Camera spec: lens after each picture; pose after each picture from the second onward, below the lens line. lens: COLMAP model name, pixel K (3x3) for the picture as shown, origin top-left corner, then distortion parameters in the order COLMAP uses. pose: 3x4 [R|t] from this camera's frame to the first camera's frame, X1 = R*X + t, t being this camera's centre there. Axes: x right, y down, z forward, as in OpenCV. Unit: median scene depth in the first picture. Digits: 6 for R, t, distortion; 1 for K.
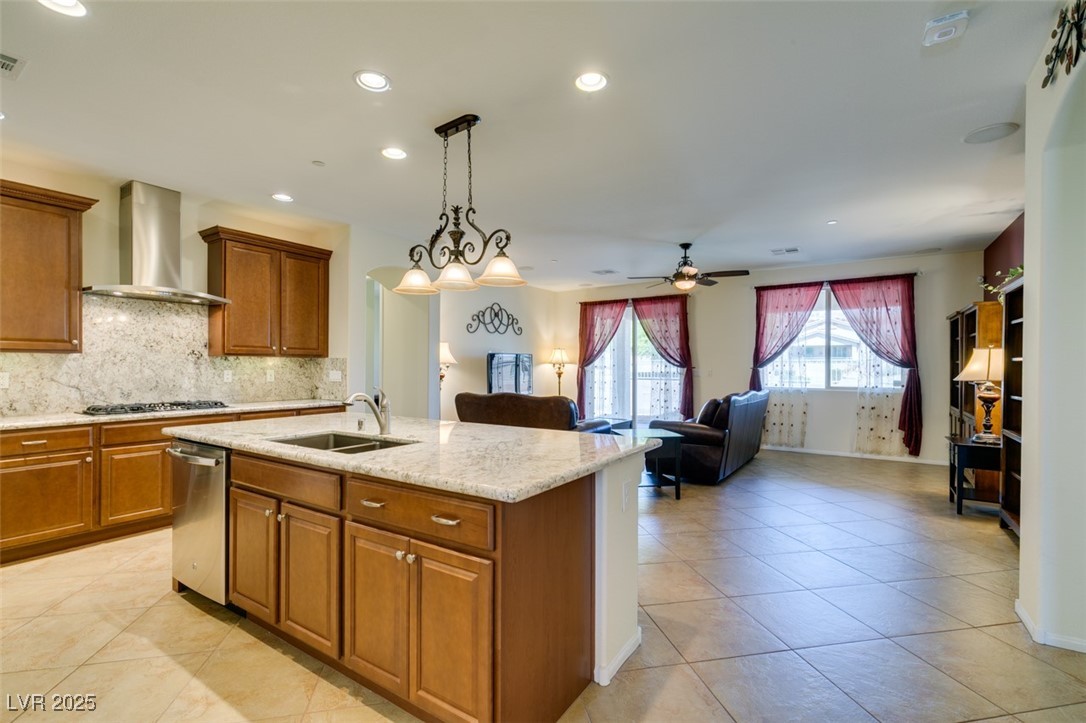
lens RADIAL K [[486.0, 0, 546.5], [0, 486.0, 368.0], [0, 0, 1]] dist [0.007386, -0.001794]
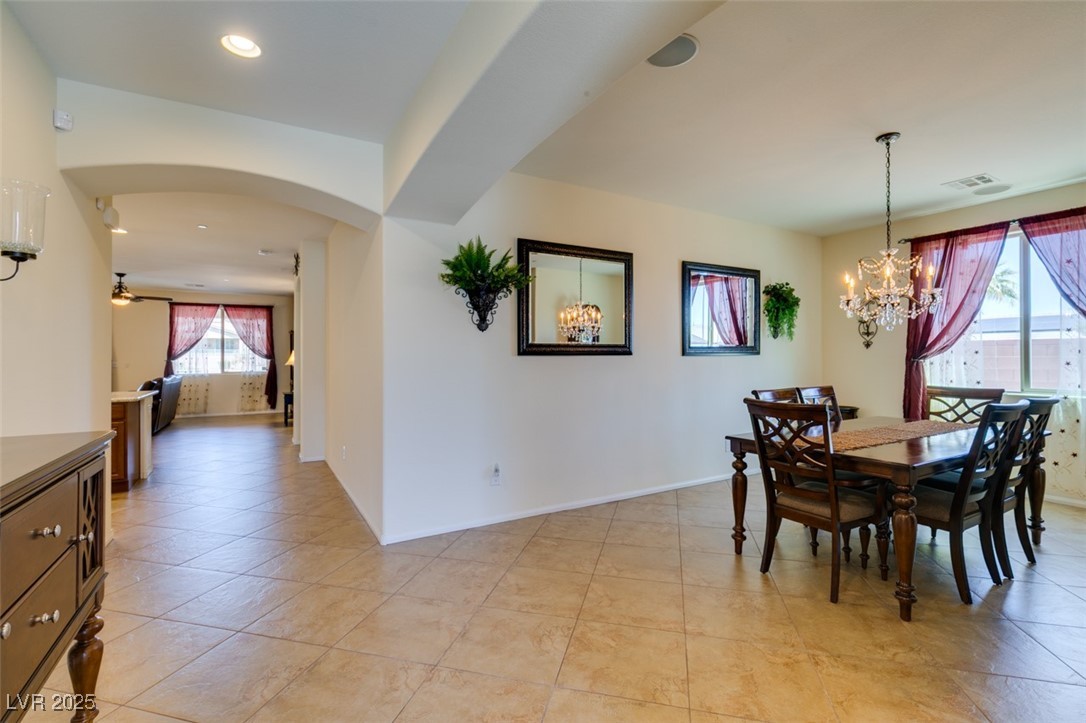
lens RADIAL K [[486.0, 0, 538.0], [0, 486.0, 353.2], [0, 0, 1]] dist [0.007386, -0.001794]
pose [[0.445677, 0.003892, 0.895186, -0.451881], [0.009393, 0.999915, -0.009024, 0.002517], [-0.895145, 0.012430, 0.445602, -0.733157]]
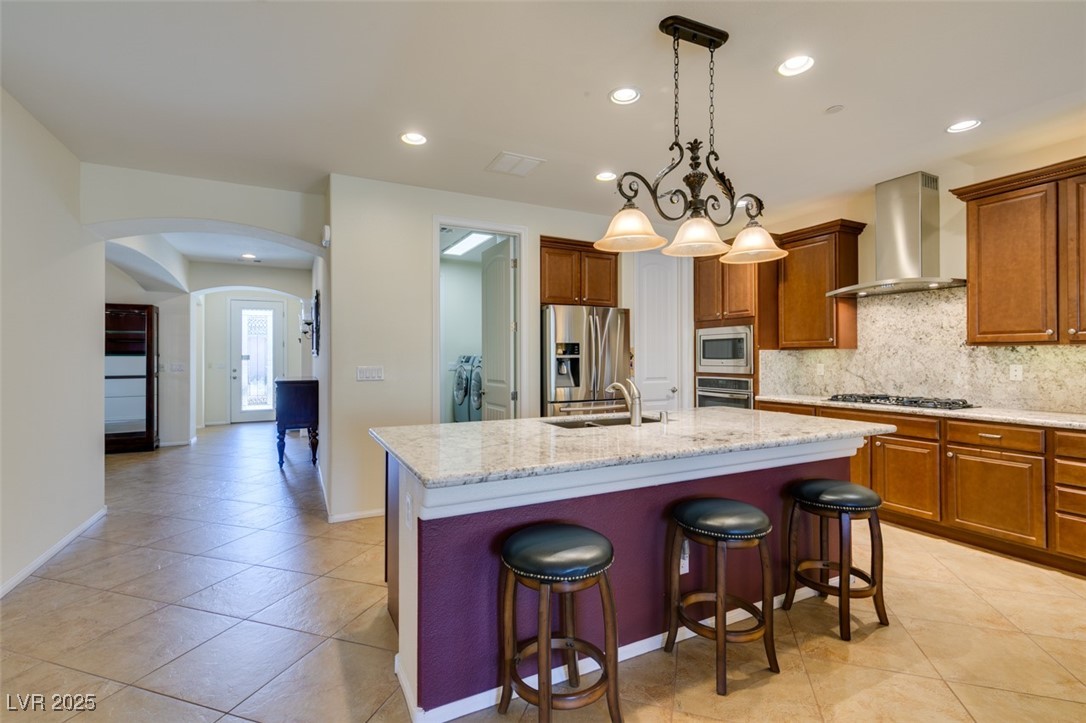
lens RADIAL K [[486.0, 0, 541.7], [0, 486.0, 356.4], [0, 0, 1]] dist [0.007386, -0.001794]
pose [[-0.495713, -0.005381, -0.868470, 0.290681], [-0.002920, 0.999985, -0.004529, -0.001938], [0.868481, 0.000291, -0.495722, 0.597597]]
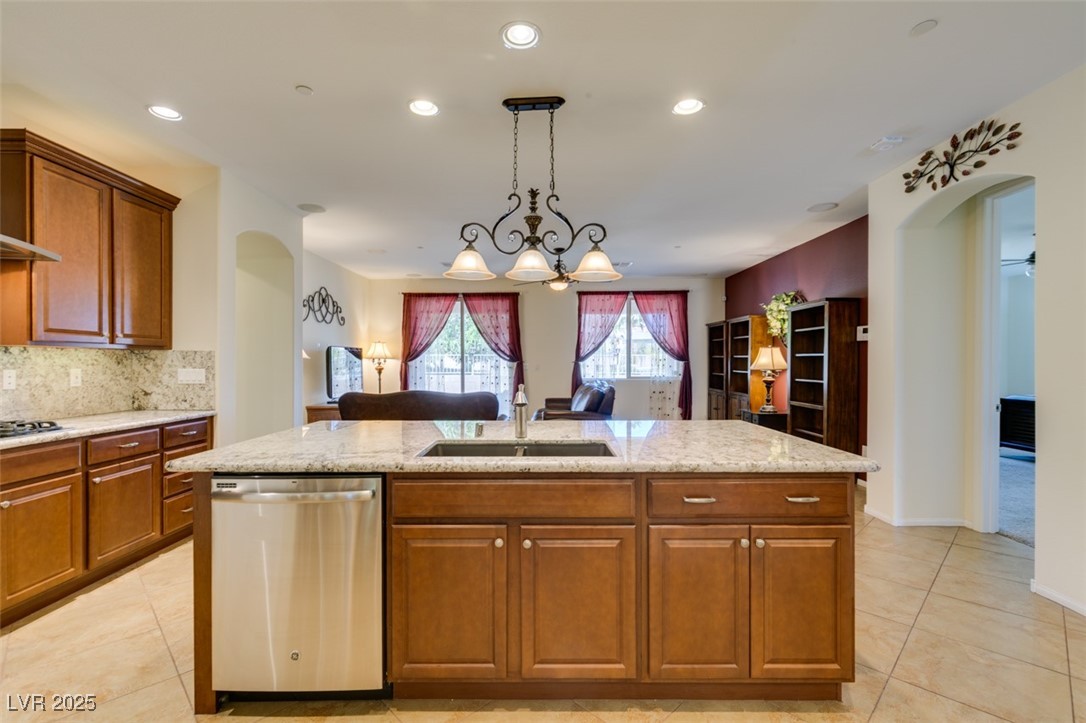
lens RADIAL K [[486.0, 0, 544.5], [0, 486.0, 366.9], [0, 0, 1]] dist [0.007386, -0.001794]
pose [[0.835154, -0.010930, 0.549907, -0.350774], [0.005946, 0.999924, 0.010845, -0.001072], [-0.549984, -0.005787, 0.835155, 0.106446]]
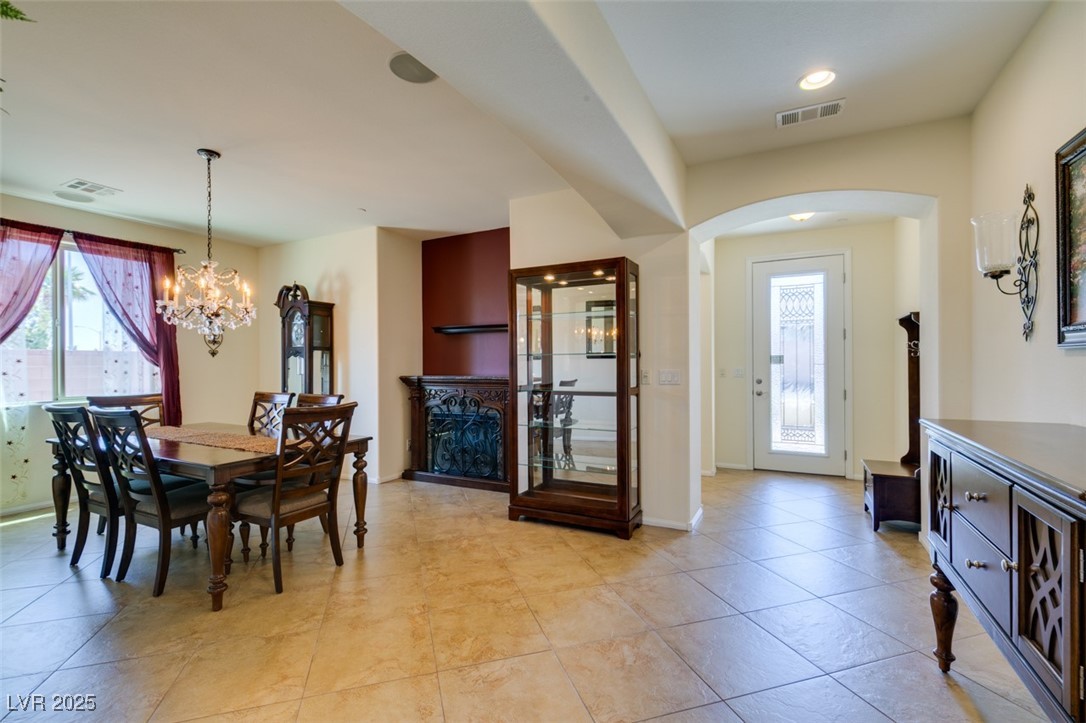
lens RADIAL K [[486.0, 0, 540.6], [0, 486.0, 363.0], [0, 0, 1]] dist [0.007386, -0.001794]
pose [[-0.995060, 0.000461, -0.099276, -0.106258], [0.000212, 0.999997, 0.002518, 0.001837], [0.099277, 0.002485, -0.995057, -0.221746]]
